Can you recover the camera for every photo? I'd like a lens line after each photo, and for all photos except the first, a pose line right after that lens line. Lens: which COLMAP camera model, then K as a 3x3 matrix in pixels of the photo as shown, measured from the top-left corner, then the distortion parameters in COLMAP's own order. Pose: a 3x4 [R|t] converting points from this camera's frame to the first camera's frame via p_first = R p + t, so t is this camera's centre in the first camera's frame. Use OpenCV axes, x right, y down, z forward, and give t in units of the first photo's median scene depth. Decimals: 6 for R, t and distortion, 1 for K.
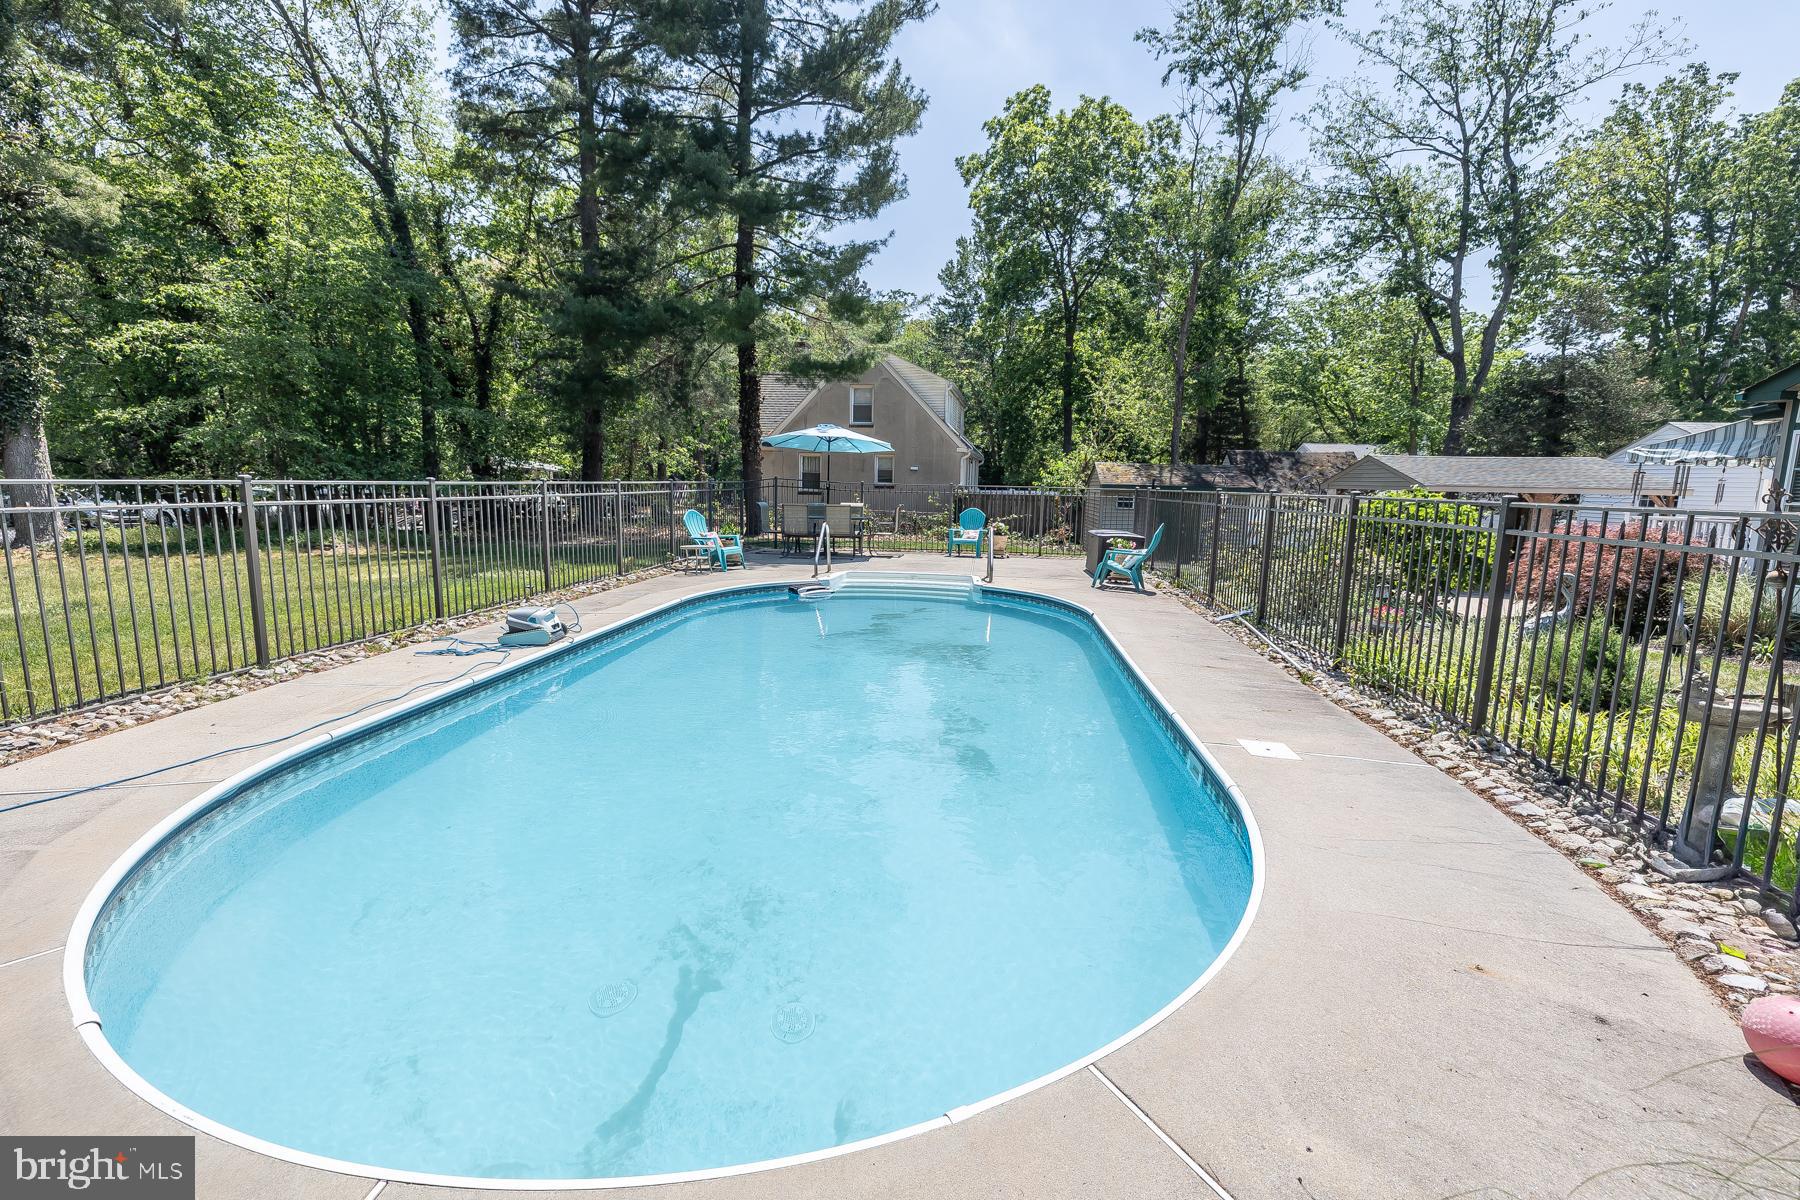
lens RADIAL K [[742.7, 0, 900.0], [0, 742.7, 600.0], [0, 0, 1]] dist [-0.054253, -0.000044]
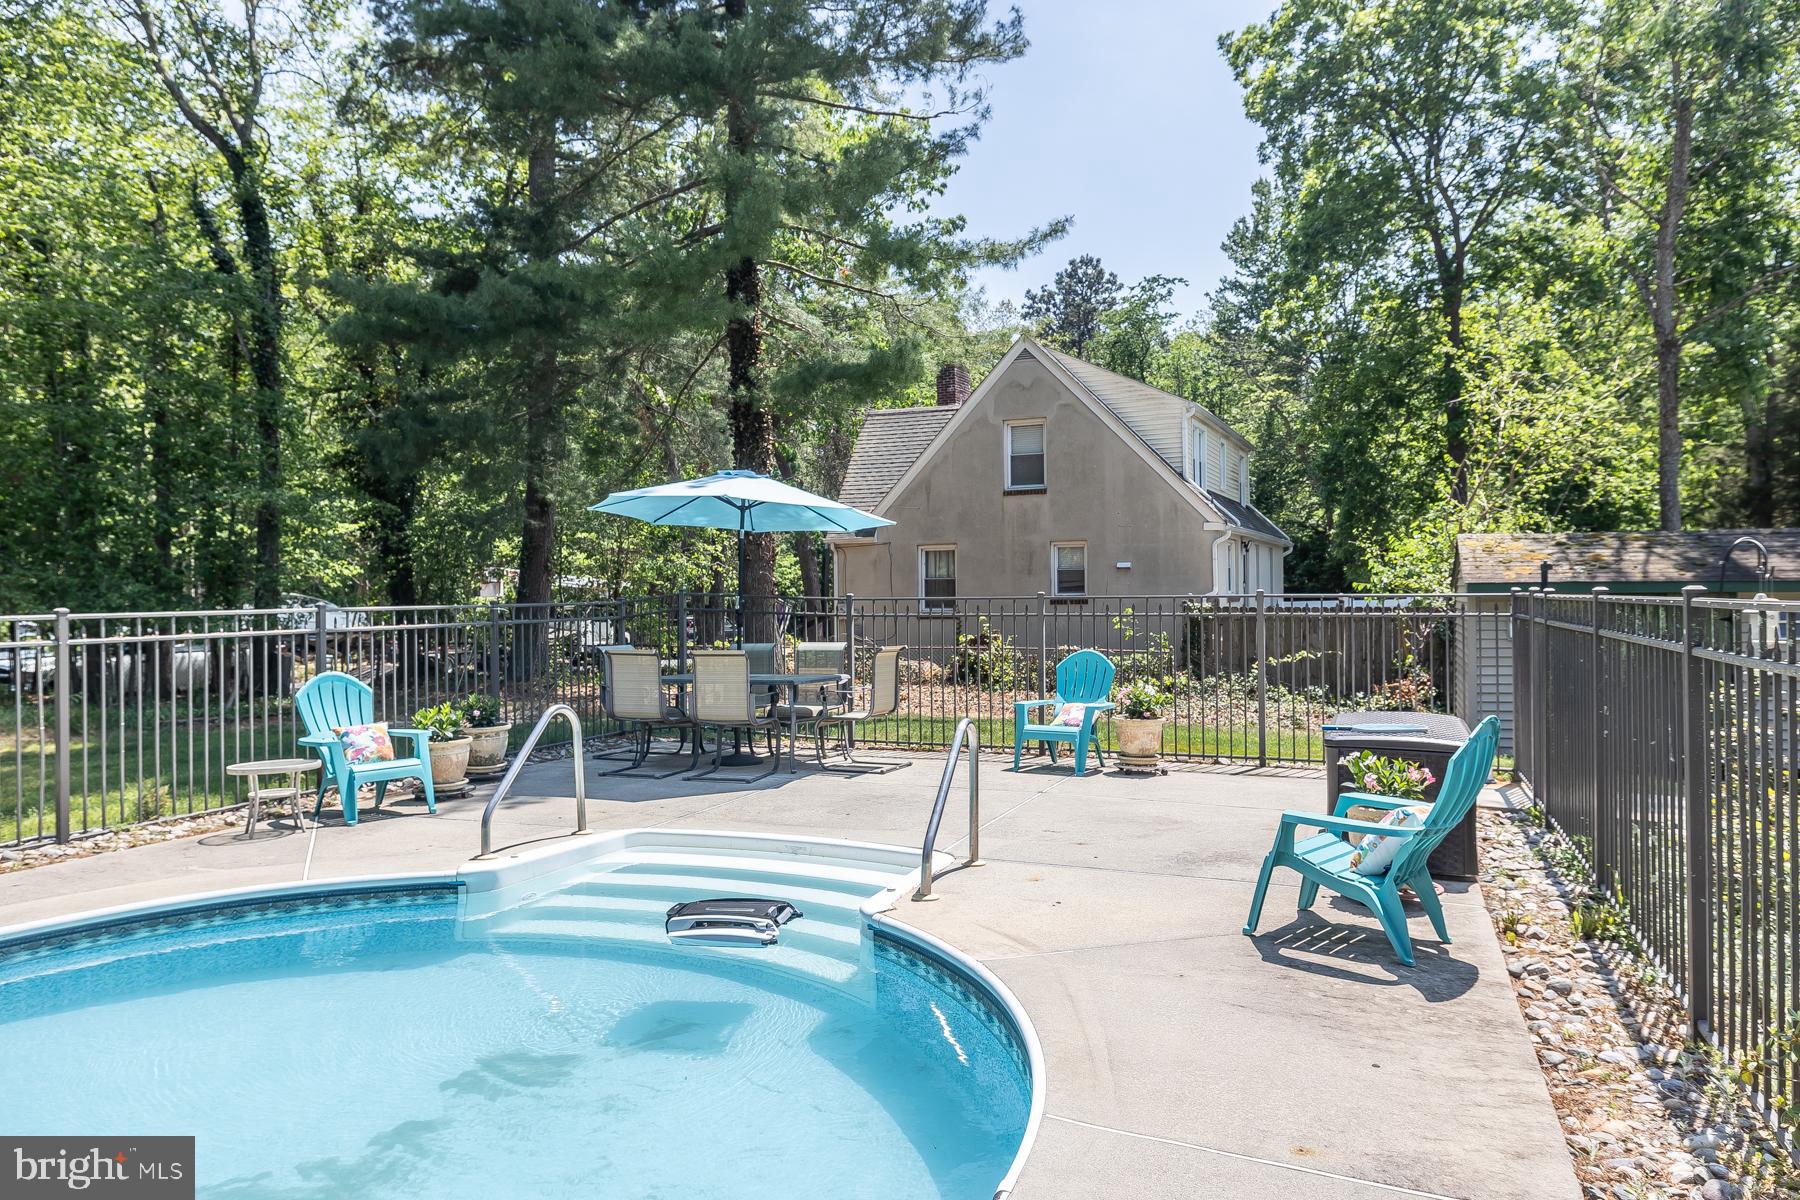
lens RADIAL K [[1077.0, 0, 900.0], [0, 1077.0, 600.0], [0, 0, 1]] dist [-0.060494, 0.001892]
pose [[0.947525, -0.023590, -0.318810, 0.113755], [-0.024782, 0.988852, -0.146823, -0.035632], [0.318720, 0.147019, 0.936378, 0.232582]]
